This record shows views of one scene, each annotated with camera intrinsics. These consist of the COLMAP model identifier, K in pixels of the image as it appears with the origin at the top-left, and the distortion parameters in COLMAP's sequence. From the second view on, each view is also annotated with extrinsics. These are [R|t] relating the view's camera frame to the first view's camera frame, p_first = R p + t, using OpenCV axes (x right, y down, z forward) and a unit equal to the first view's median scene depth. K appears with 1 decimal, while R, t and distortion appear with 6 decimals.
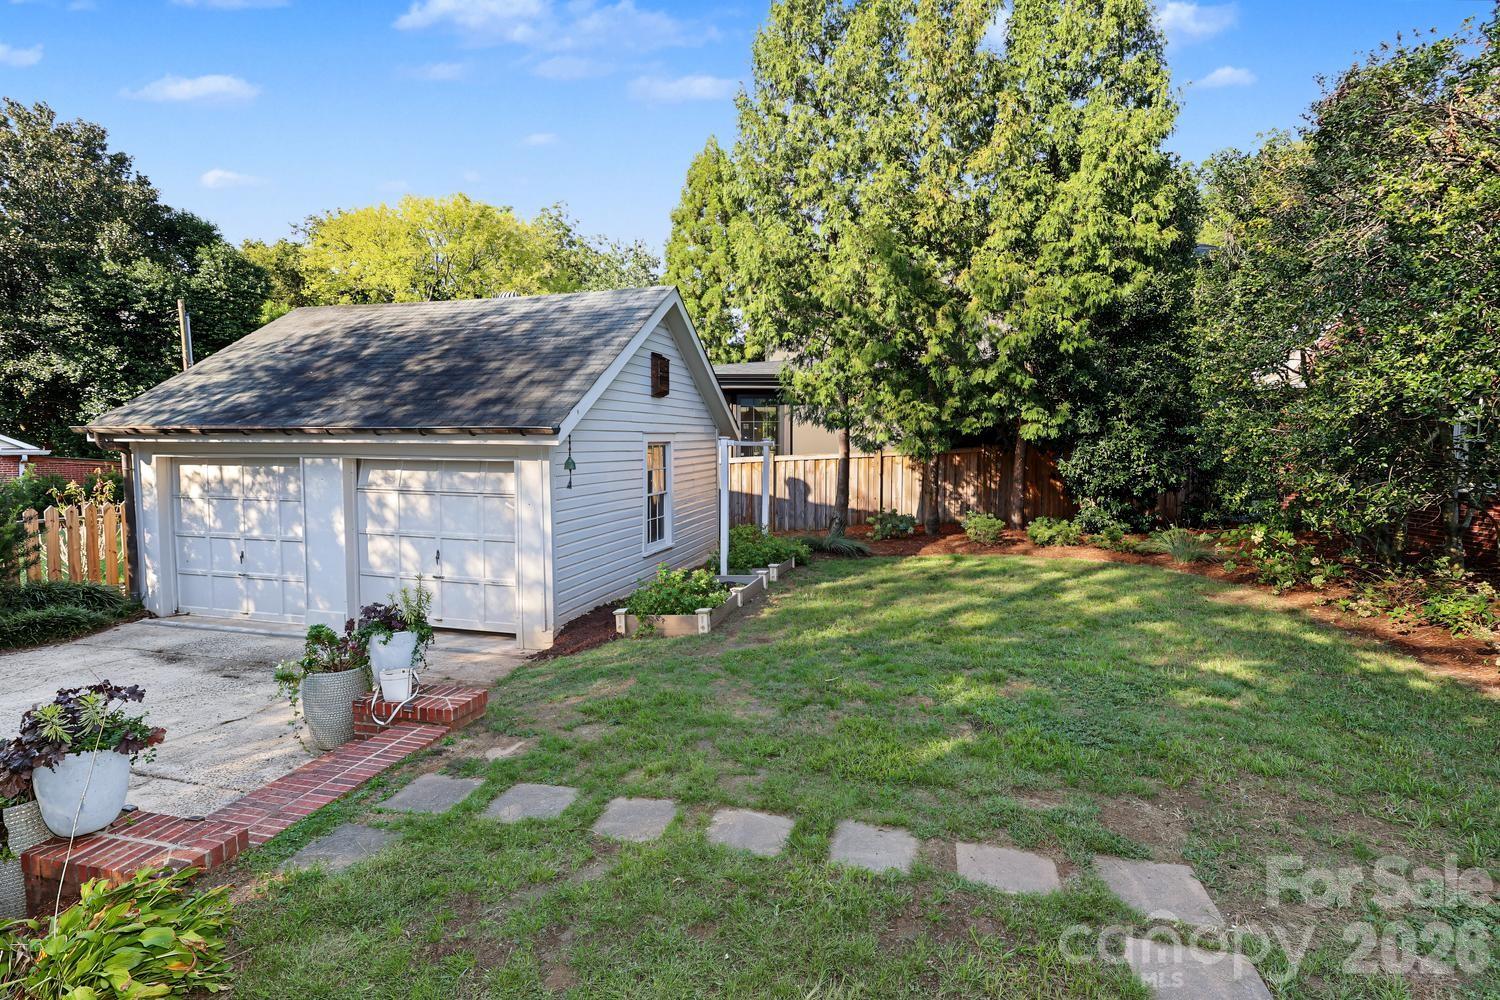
lens RADIAL K [[716.1, 0, 750.6], [0, 716.1, 482.4], [0, 0, 1]] dist [-0.005212, -0.000221]
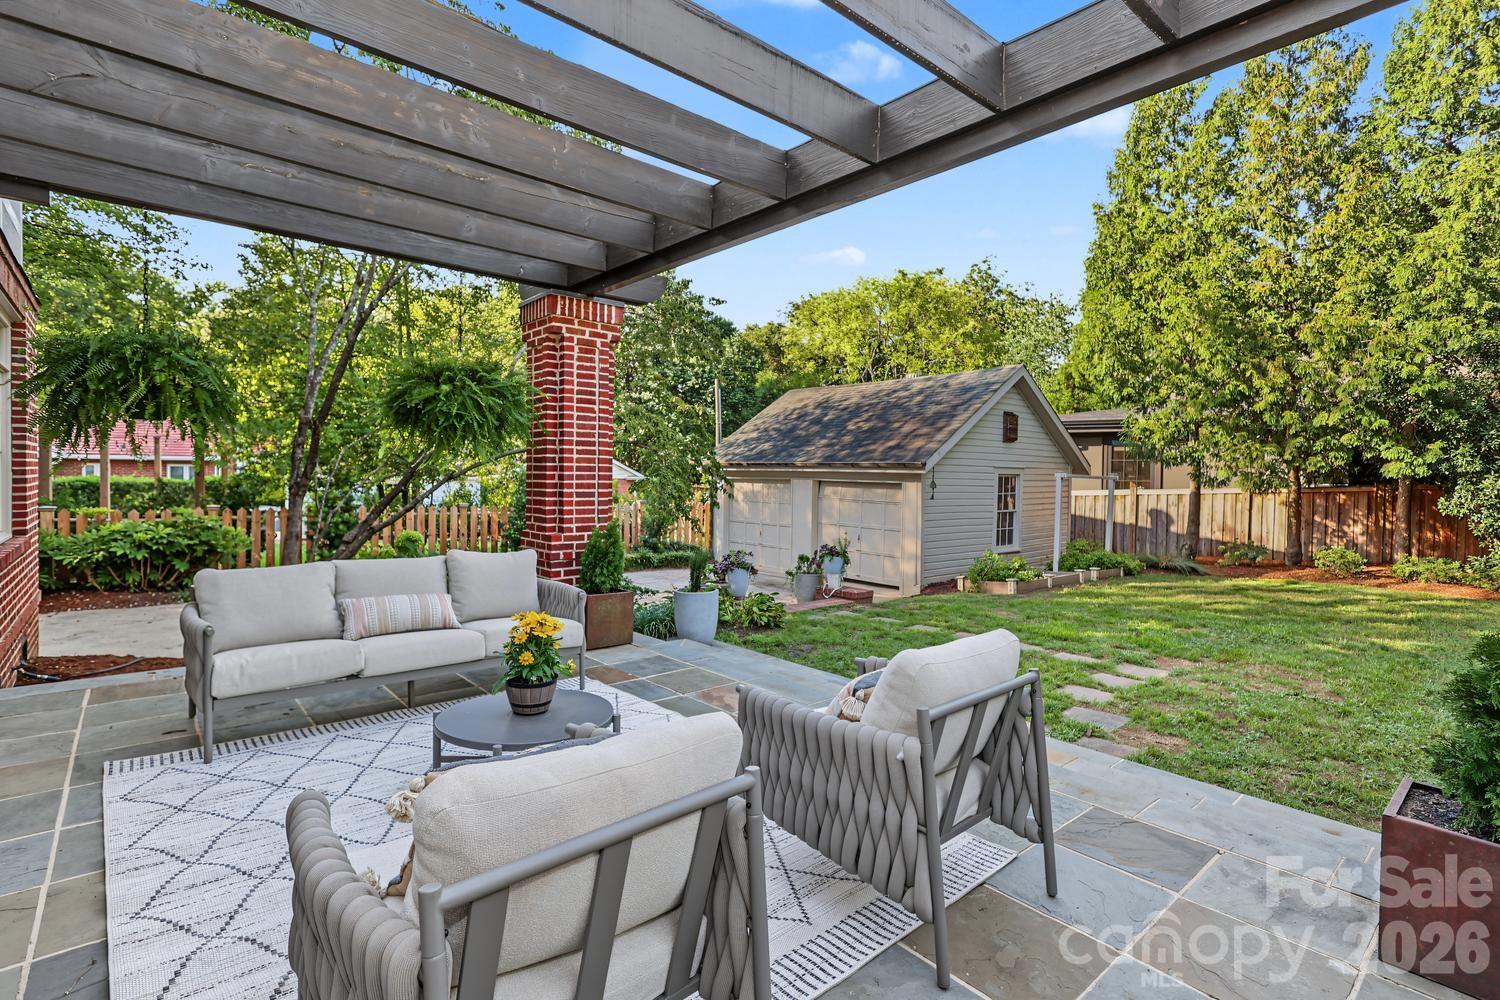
lens RADIAL K [[706.6, 0, 752.6], [0, 706.6, 495.8], [0, 0, 1]] dist [0.001108, 0.000529]
pose [[0.832803, 0.028894, -0.552815, 0.210061], [-0.047893, 0.998653, -0.019952, 0.035747], [0.551494, 0.043092, 0.833065, -0.410587]]
